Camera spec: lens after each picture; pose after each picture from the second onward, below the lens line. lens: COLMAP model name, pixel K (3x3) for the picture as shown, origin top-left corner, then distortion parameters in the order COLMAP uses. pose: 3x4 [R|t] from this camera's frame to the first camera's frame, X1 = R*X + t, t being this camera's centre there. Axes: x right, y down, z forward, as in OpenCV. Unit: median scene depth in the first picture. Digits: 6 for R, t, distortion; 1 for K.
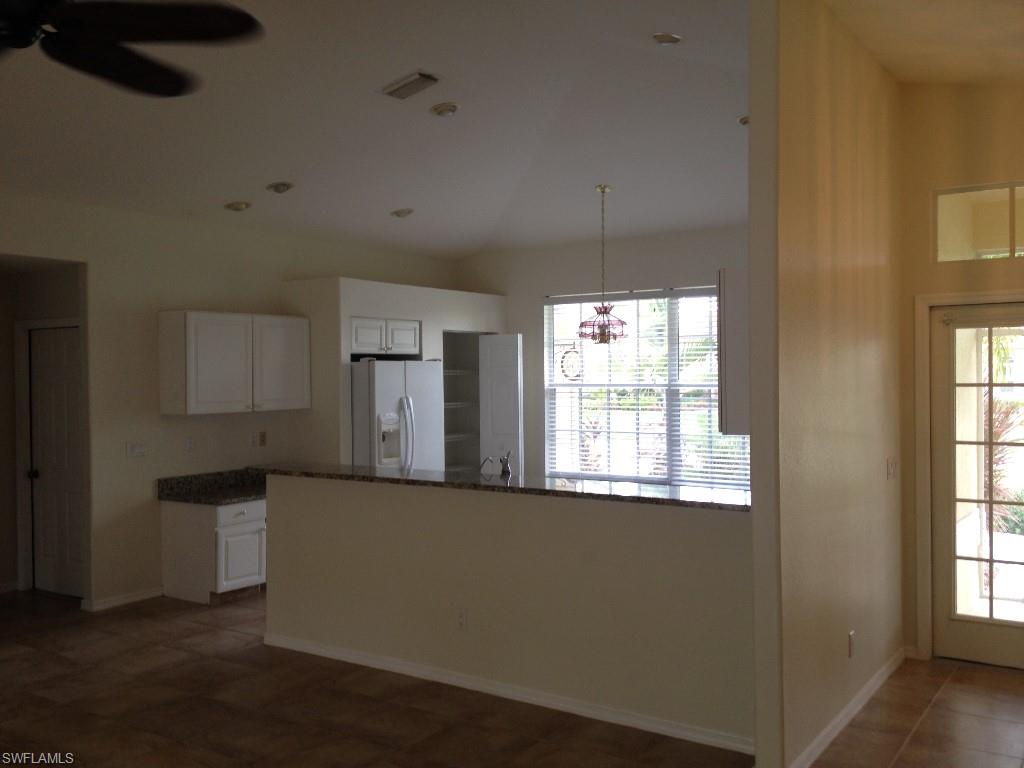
lens RADIAL K [[959.0, 0, 503.9], [0, 959.0, 371.2], [0, 0, 1]] dist [0.115160, -0.246755]
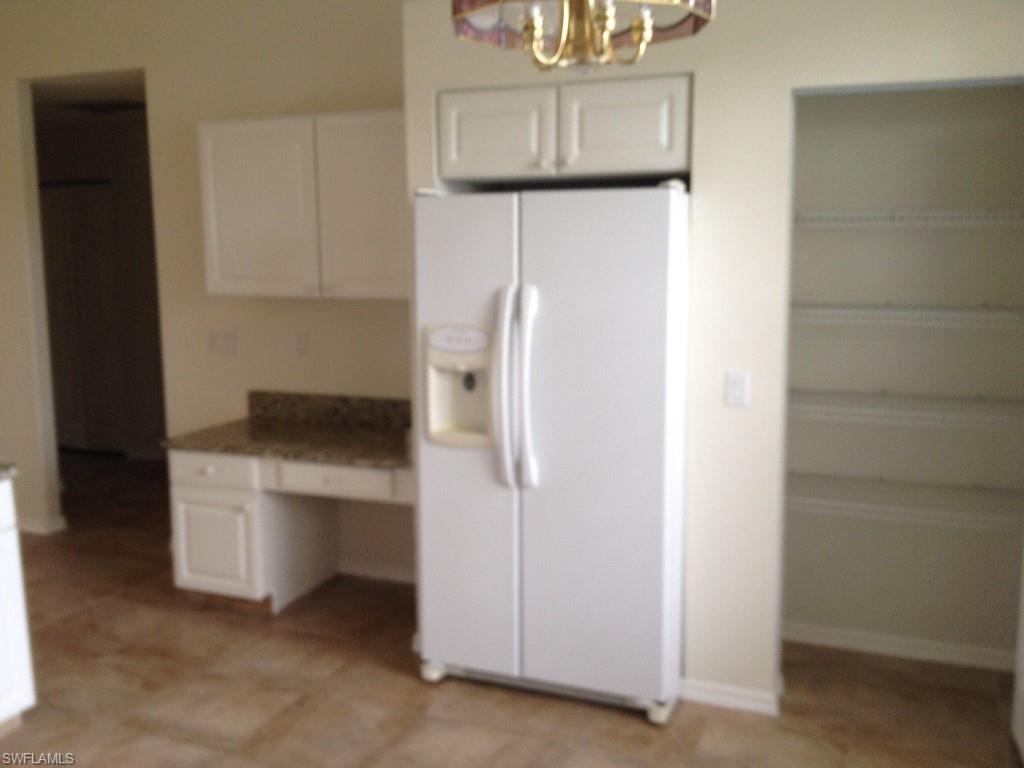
lens RADIAL K [[959.0, 0, 503.9], [0, 959.0, 371.2], [0, 0, 1]] dist [0.115160, -0.246755]
pose [[0.188674, 0.136432, -0.972517, 0.146921], [0.001636, 0.990258, 0.139238, 0.003492], [0.982038, -0.027862, 0.186612, 0.492724]]
